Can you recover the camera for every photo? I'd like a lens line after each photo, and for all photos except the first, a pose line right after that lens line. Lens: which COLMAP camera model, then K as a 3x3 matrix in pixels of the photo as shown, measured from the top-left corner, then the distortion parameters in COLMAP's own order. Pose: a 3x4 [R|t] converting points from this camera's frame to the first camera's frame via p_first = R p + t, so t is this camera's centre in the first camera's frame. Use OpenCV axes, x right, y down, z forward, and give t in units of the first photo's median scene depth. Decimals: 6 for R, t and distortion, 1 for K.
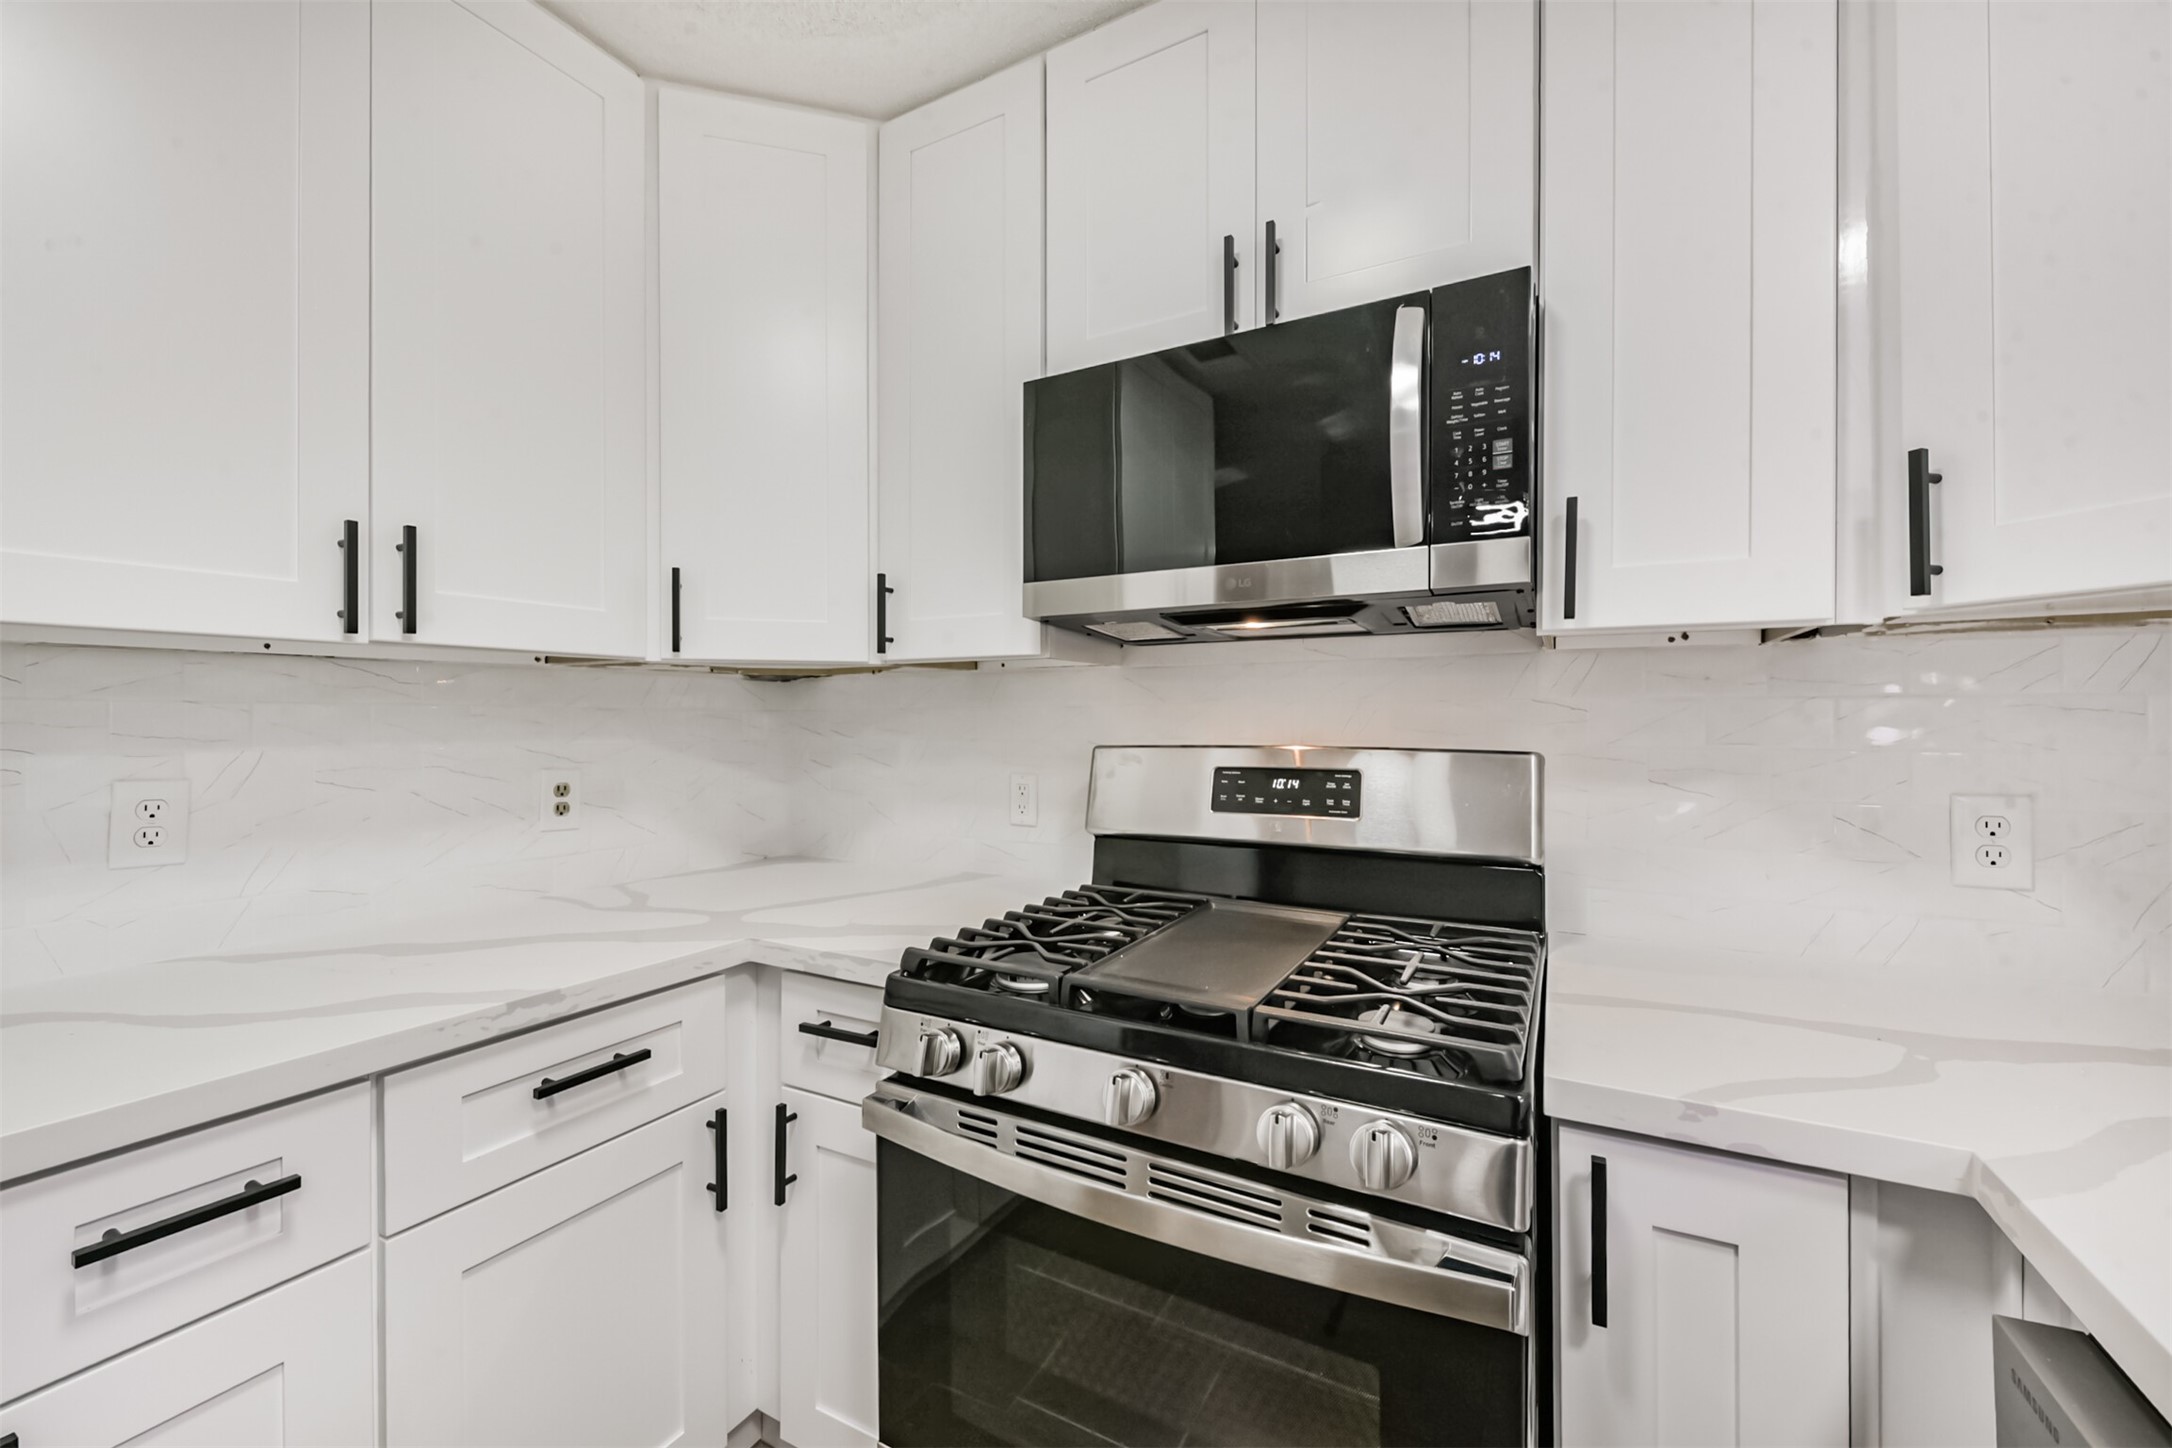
lens RADIAL K [[843.9, 0, 1104.5], [0, 843.9, 706.1], [0, 0, 1]] dist [0.000523, -0.001385]
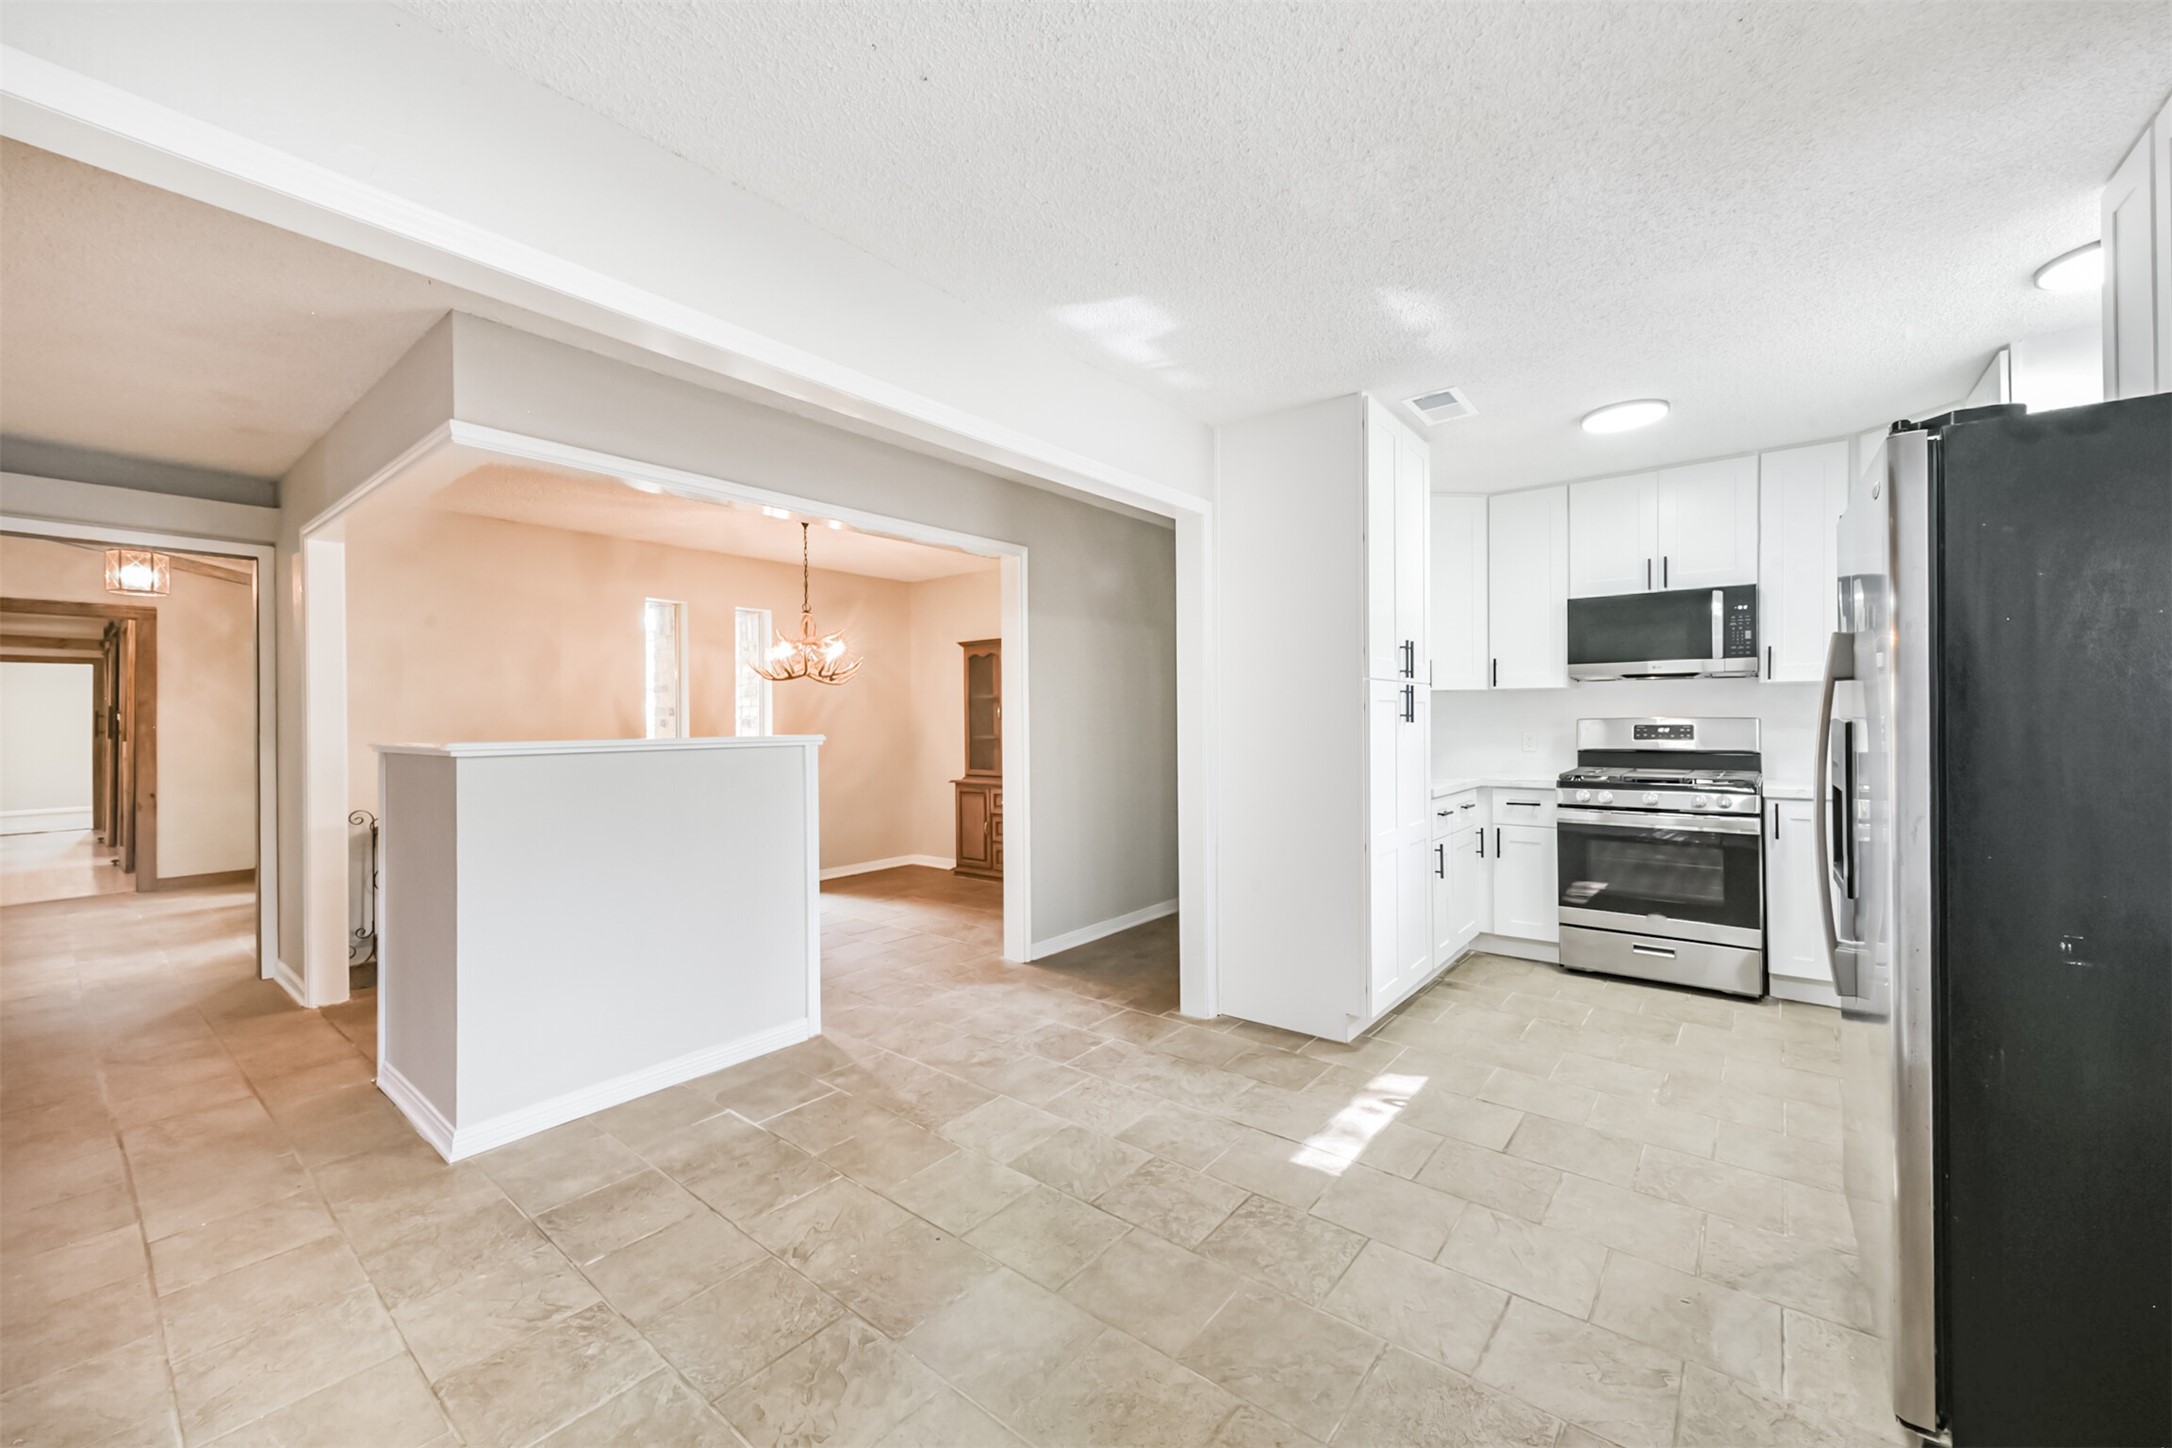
lens RADIAL K [[843.9, 0, 1080.4], [0, 843.9, 714.7], [0, 0, 1]] dist [0.000523, -0.001385]
pose [[0.984099, -0.004451, -0.177567, -1.644449], [0.005811, 0.999958, 0.007141, 0.003690], [0.177527, -0.008060, 0.984083, -2.963774]]
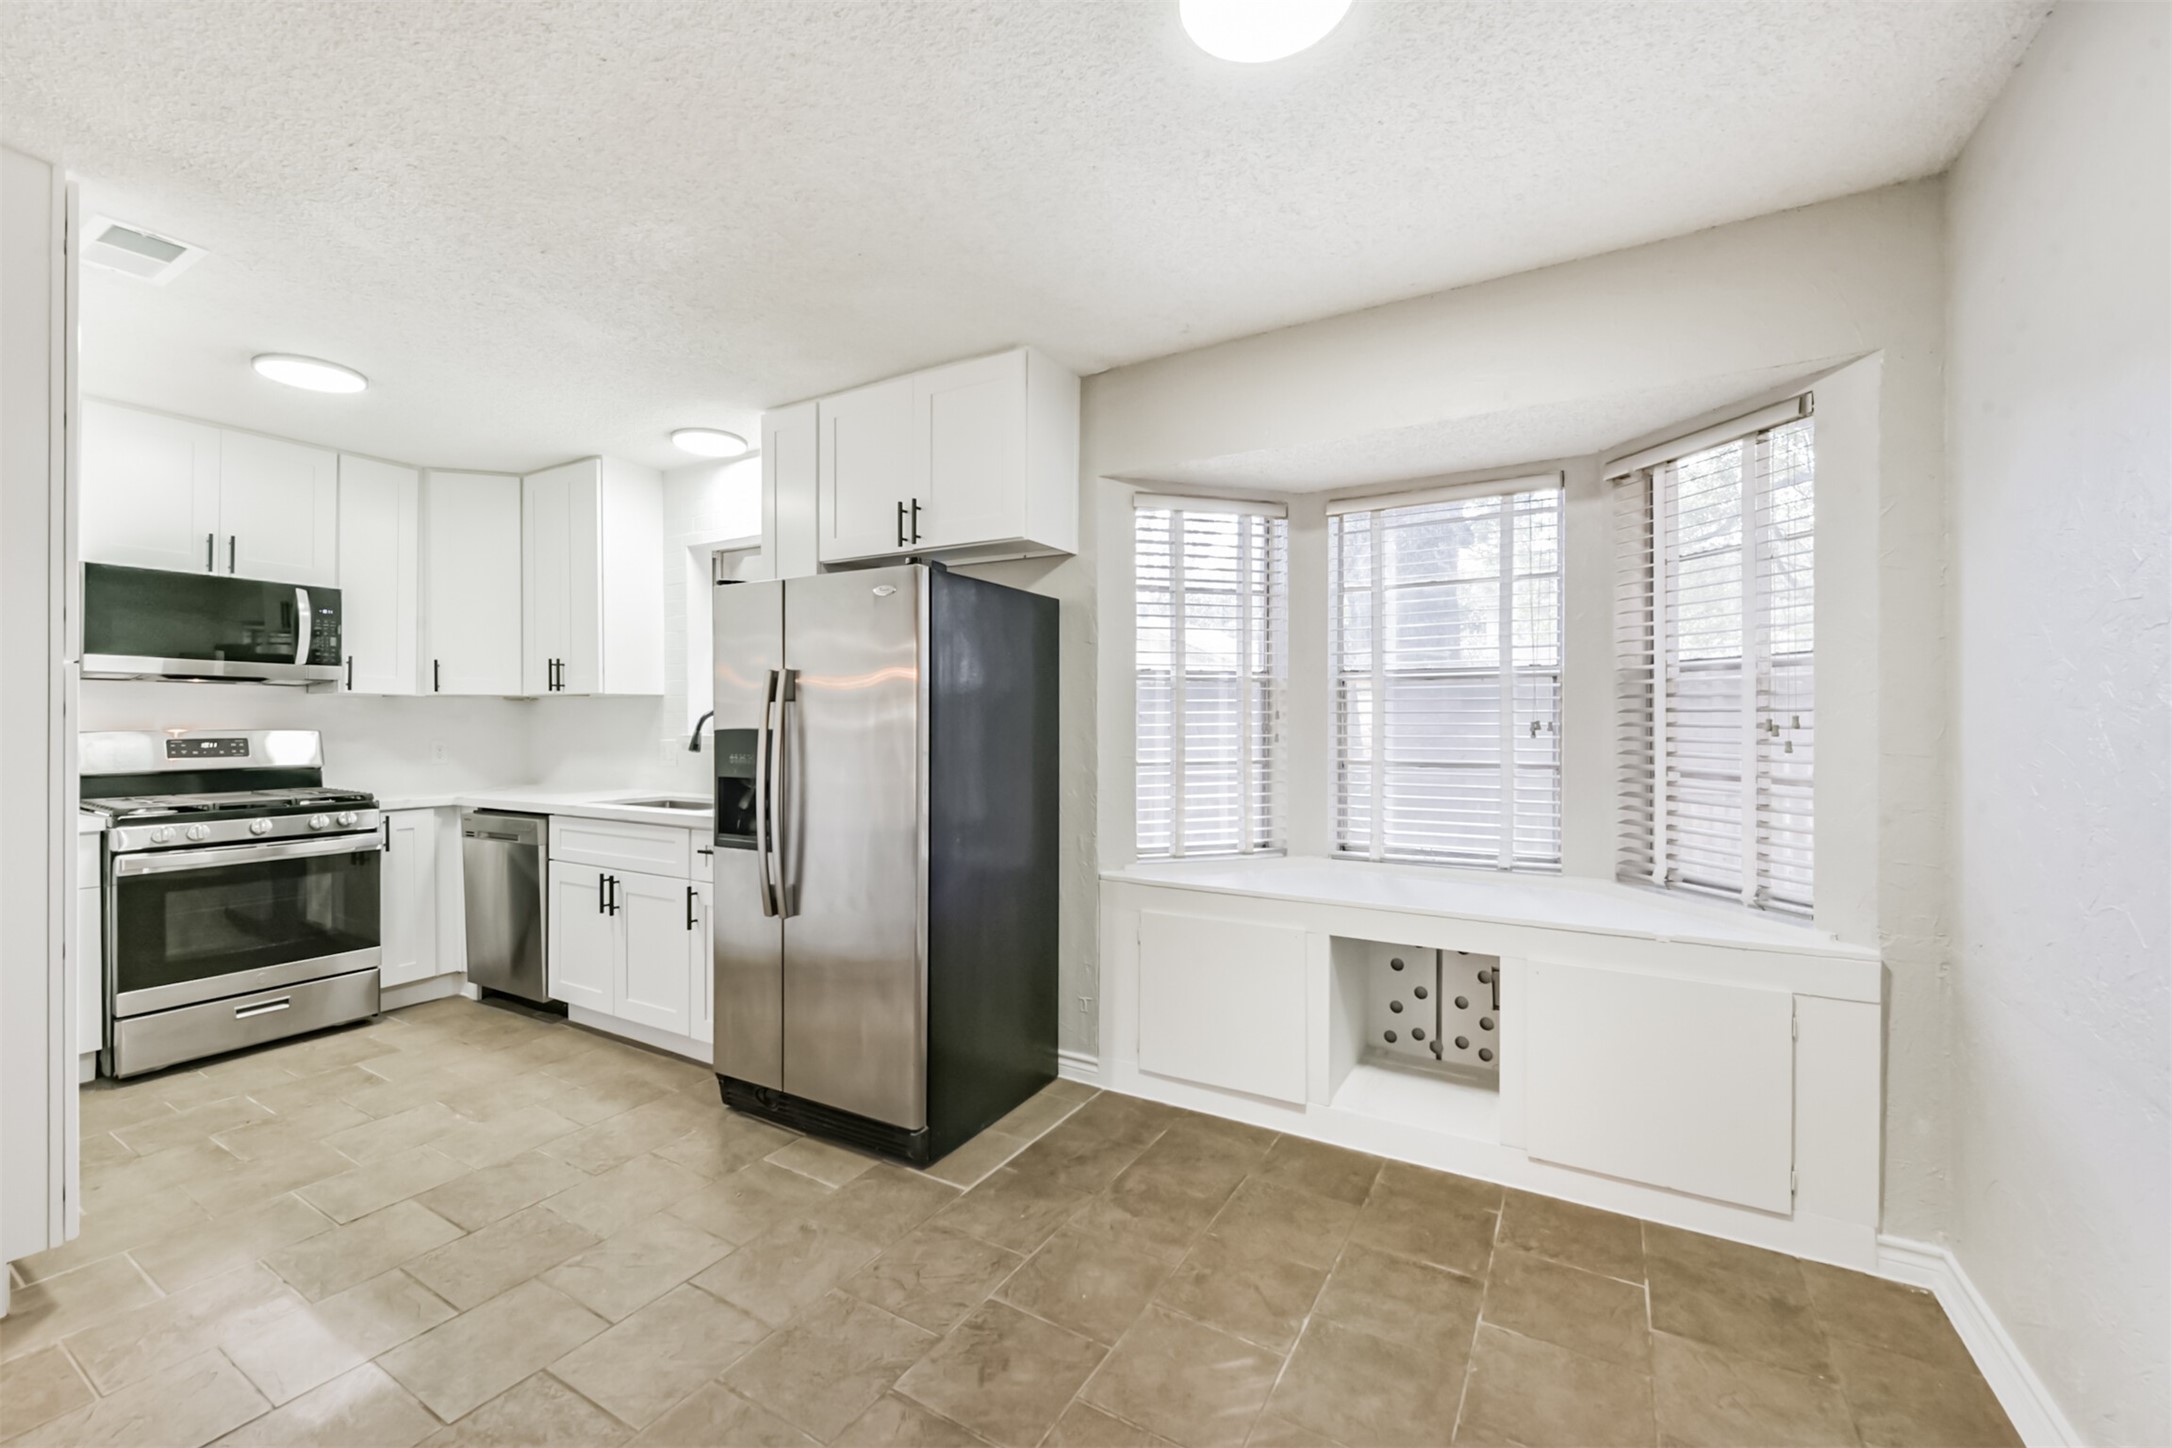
lens RADIAL K [[843.9, 0, 1103.5], [0, 843.9, 730.8], [0, 0, 1]] dist [0.000523, -0.001385]
pose [[0.012218, 0.001896, 0.999924, -2.784027], [-0.011521, 0.999932, -0.001755, 0.029601], [-0.999859, -0.011499, 0.012239, -2.075823]]
